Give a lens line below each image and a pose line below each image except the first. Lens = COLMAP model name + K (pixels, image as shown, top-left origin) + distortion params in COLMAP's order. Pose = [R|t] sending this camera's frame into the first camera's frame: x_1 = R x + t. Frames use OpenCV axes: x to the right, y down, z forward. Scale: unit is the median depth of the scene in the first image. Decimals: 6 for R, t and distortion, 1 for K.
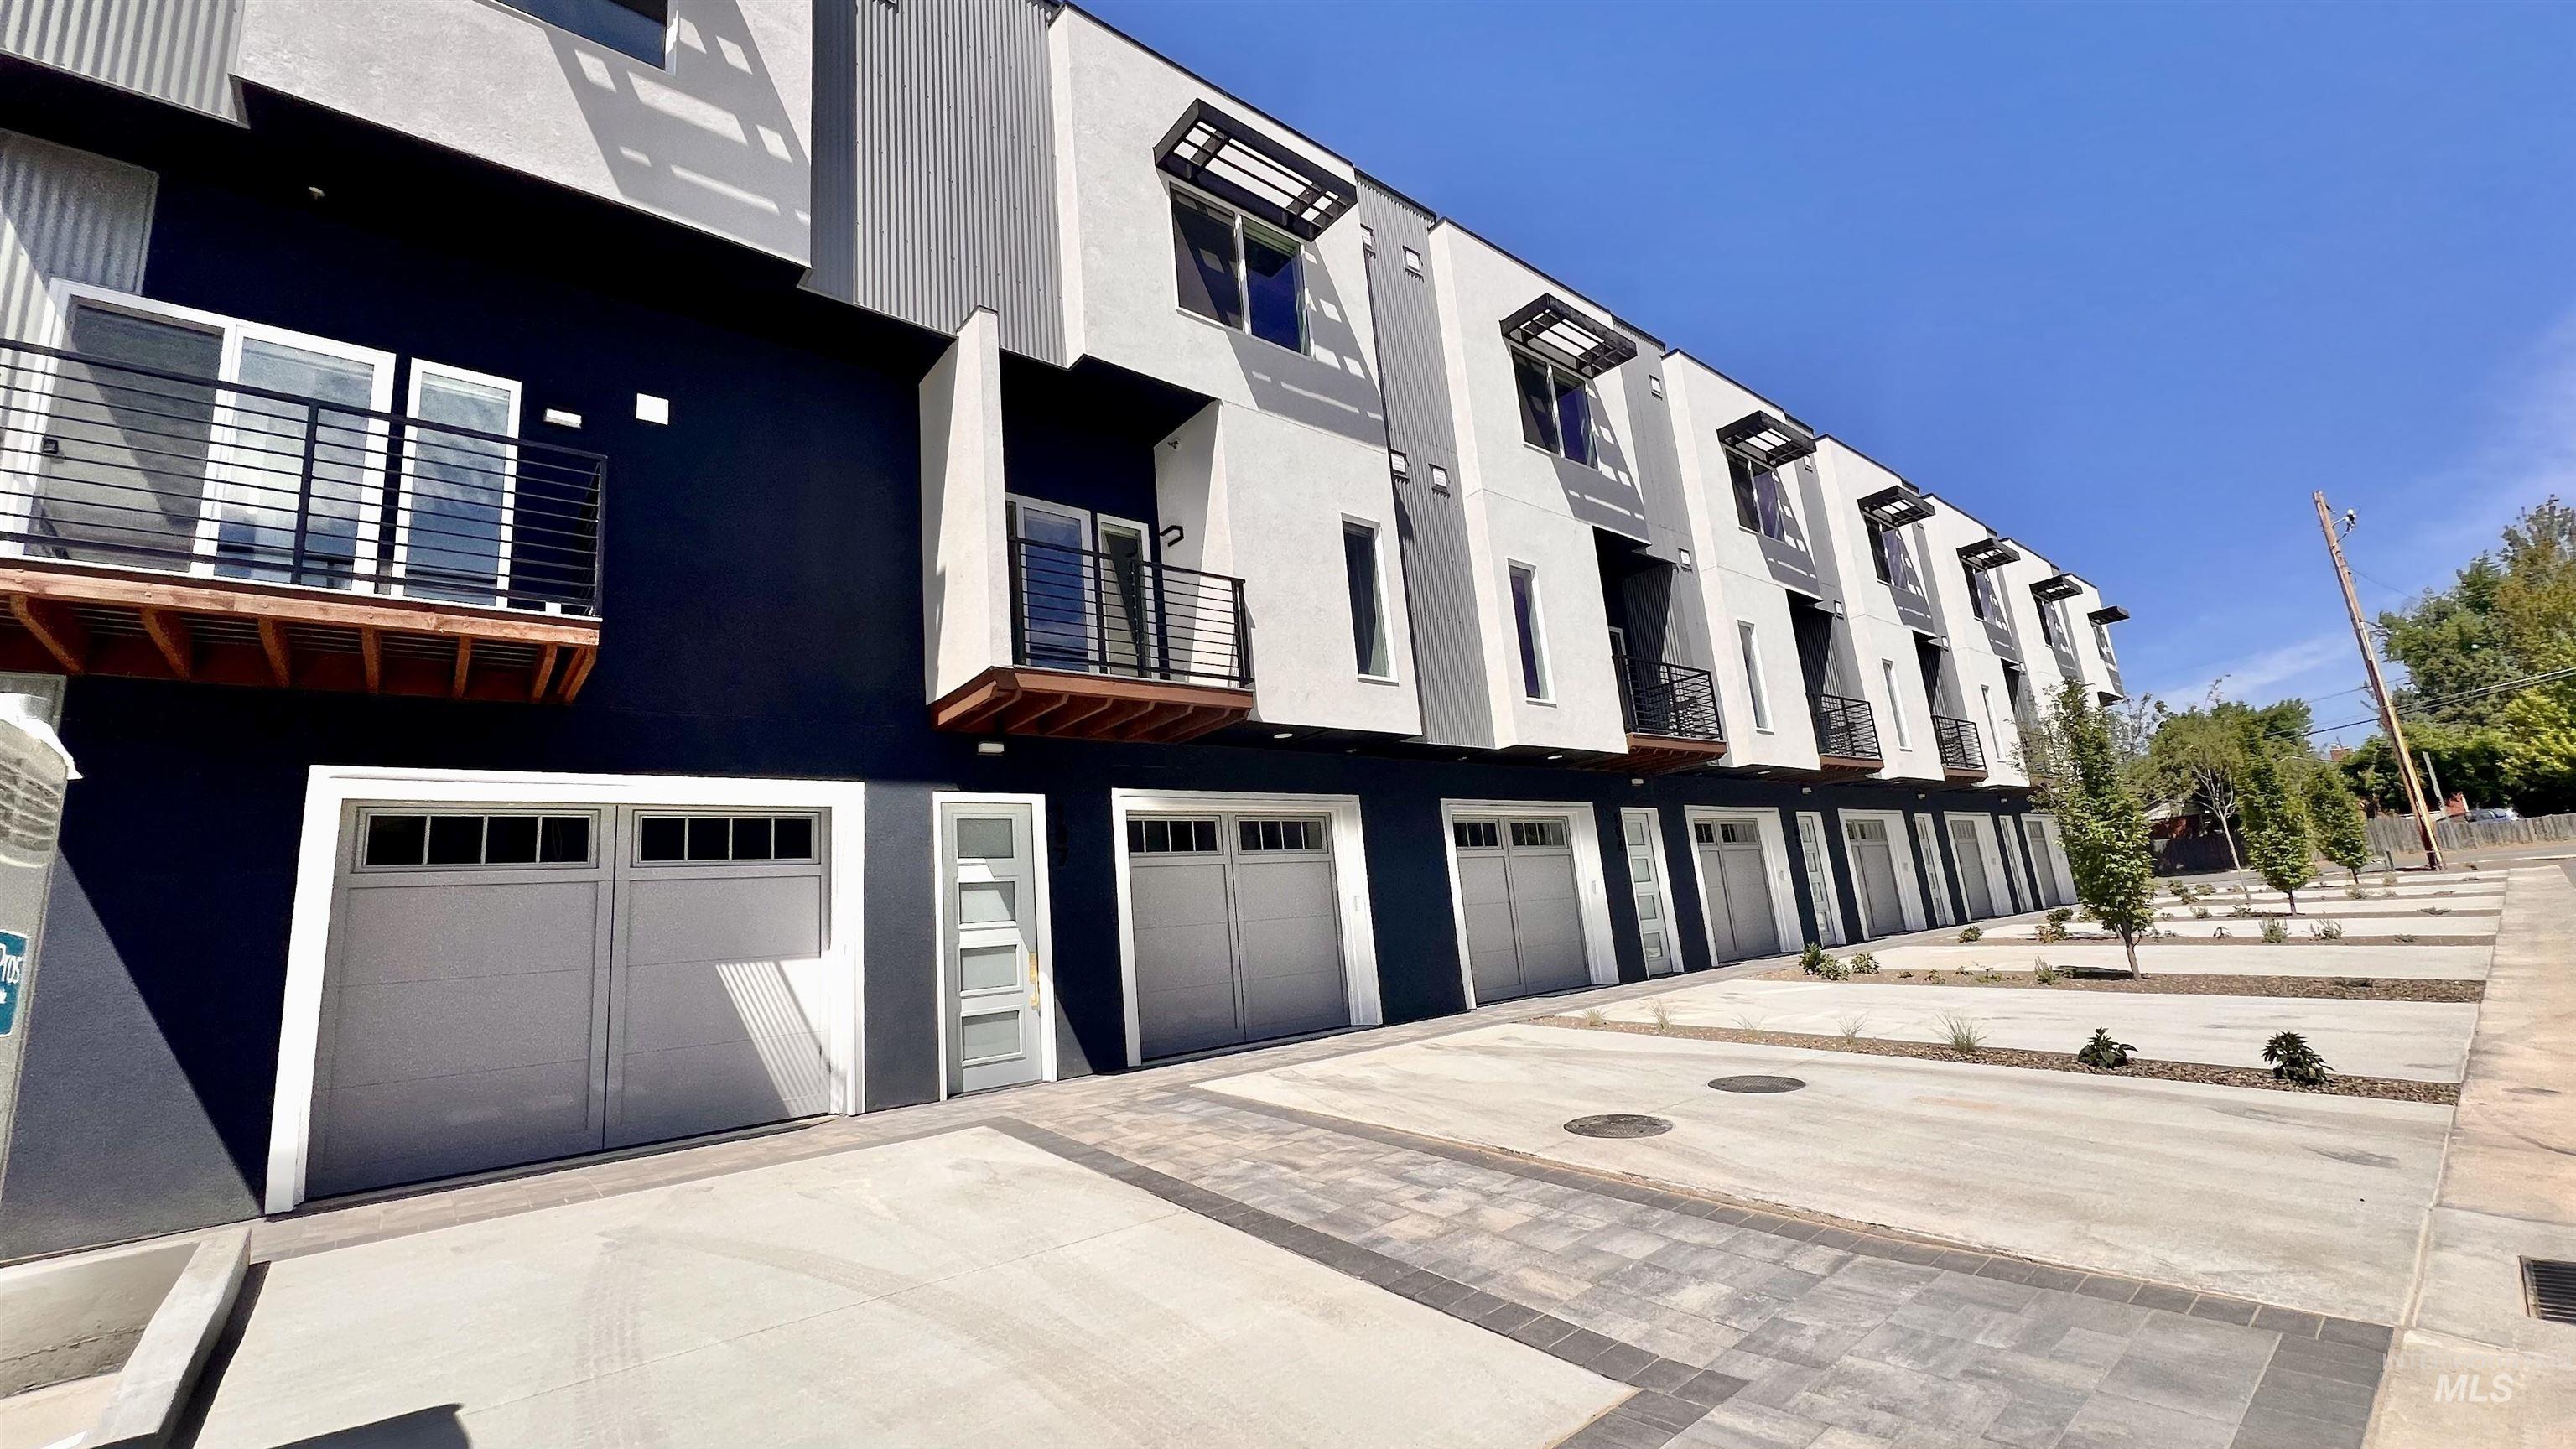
lens RADIAL K [[1028.6, 0, 1290.3], [0, 1028.6, 724.4], [0, 0, 1]] dist [-0.007527, 0.001052]
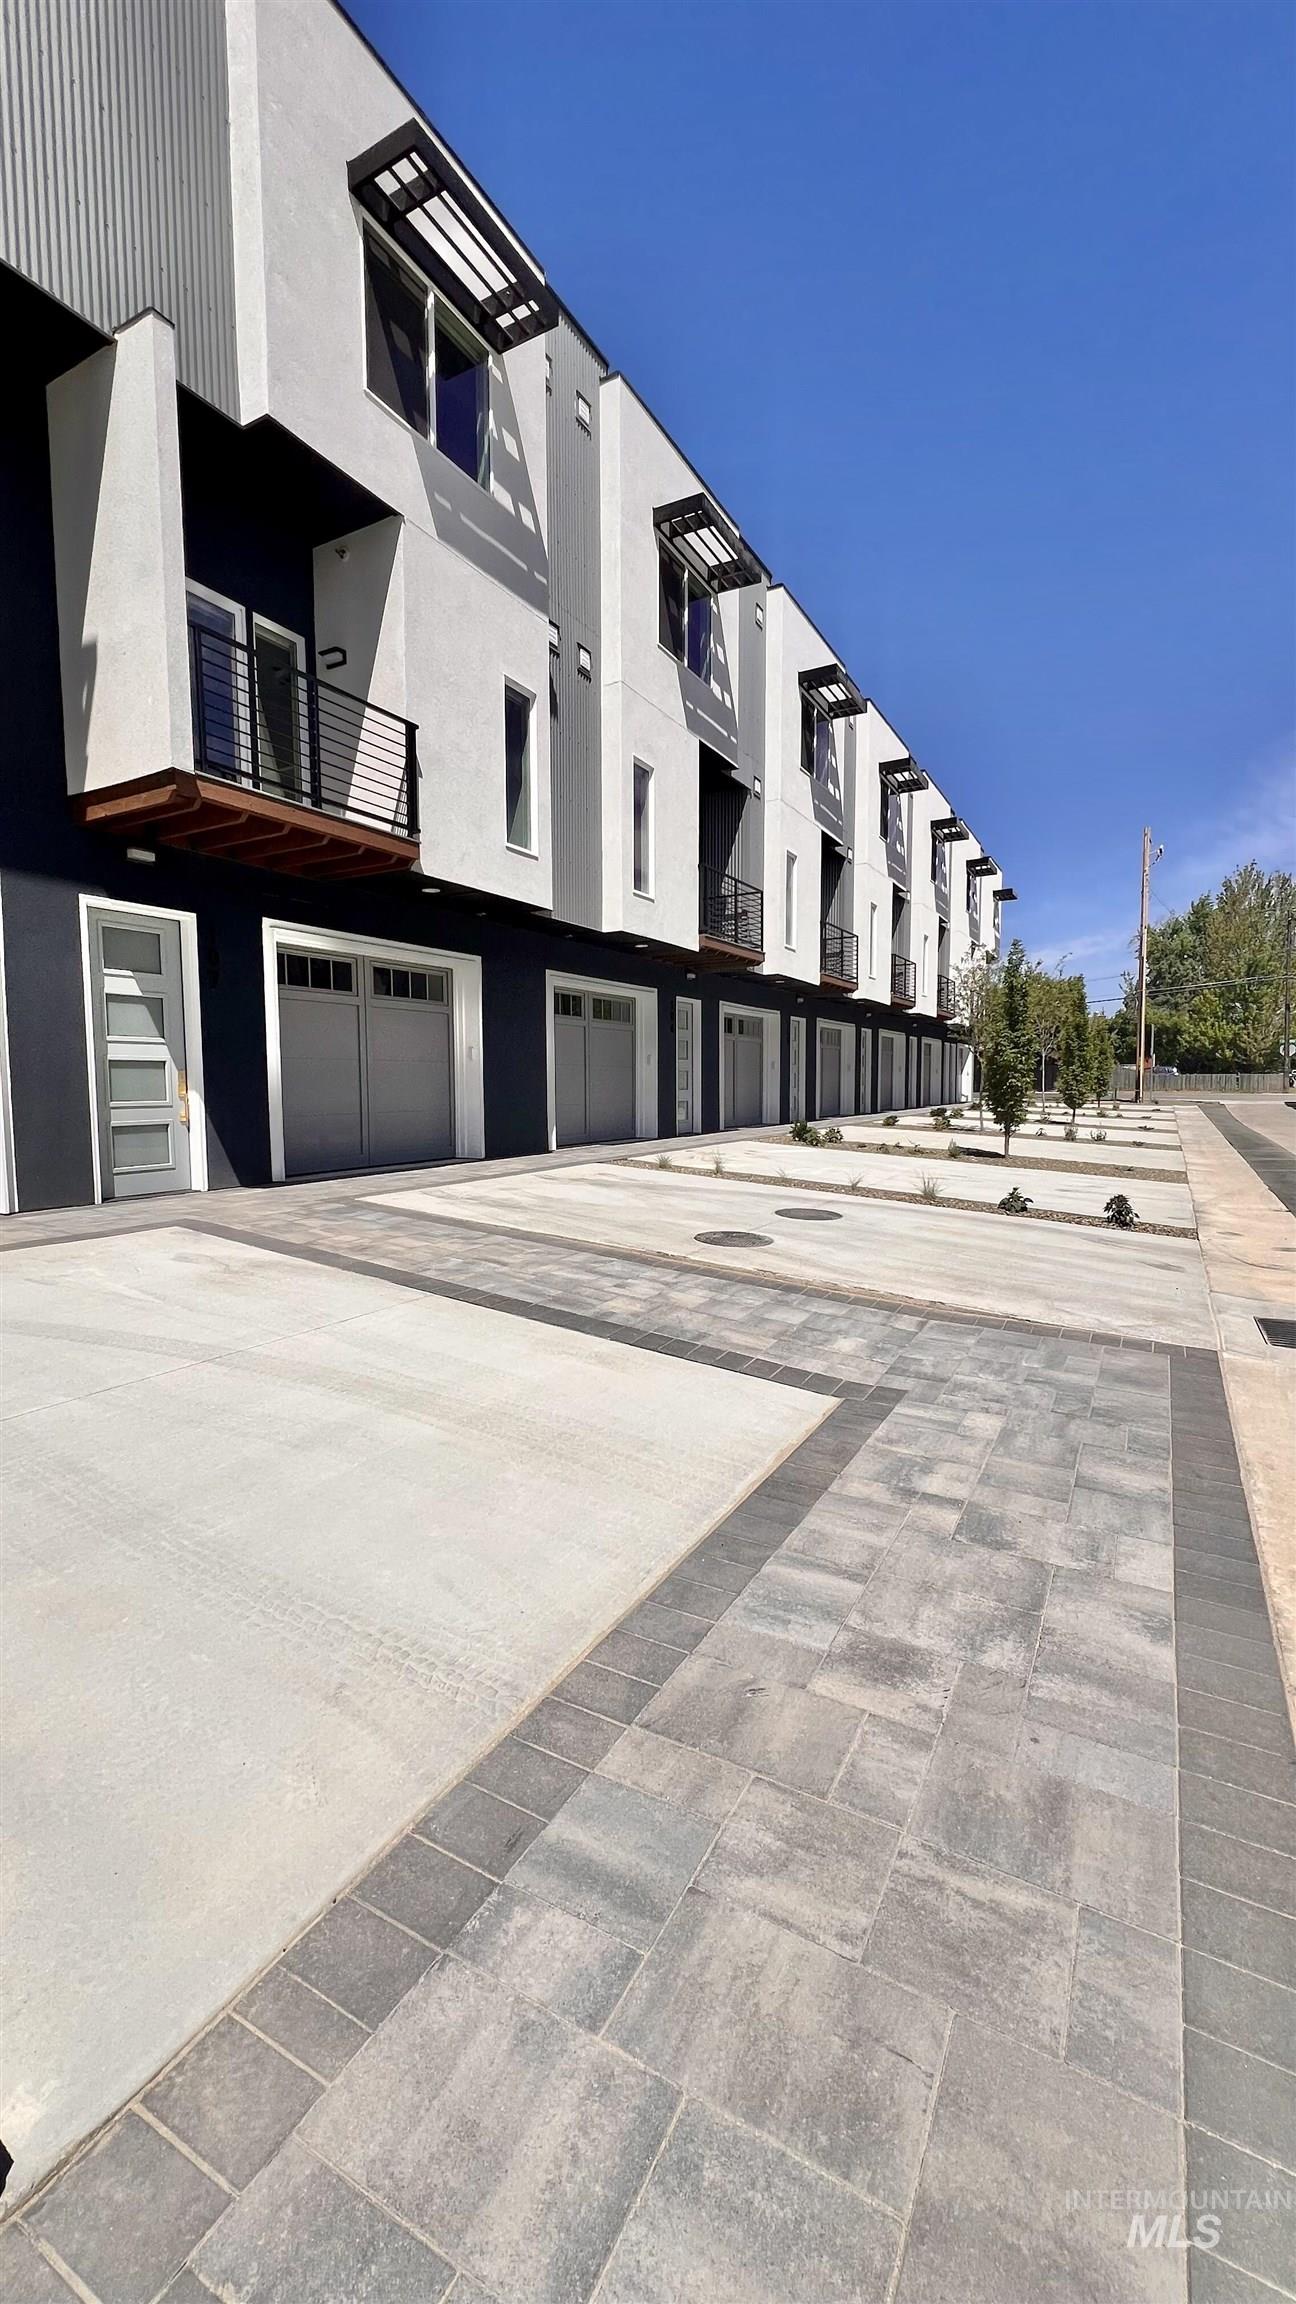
lens RADIAL K [[920.0, 0, 648.3], [0, 920.0, 1154.3], [0, 0, 1]] dist [-0.007527, 0.001052]
pose [[0.928476, 0.057786, 0.366868, -0.139880], [-0.153437, 0.959261, 0.237226, 0.013836], [-0.338214, -0.276549, 0.899518, 0.001123]]
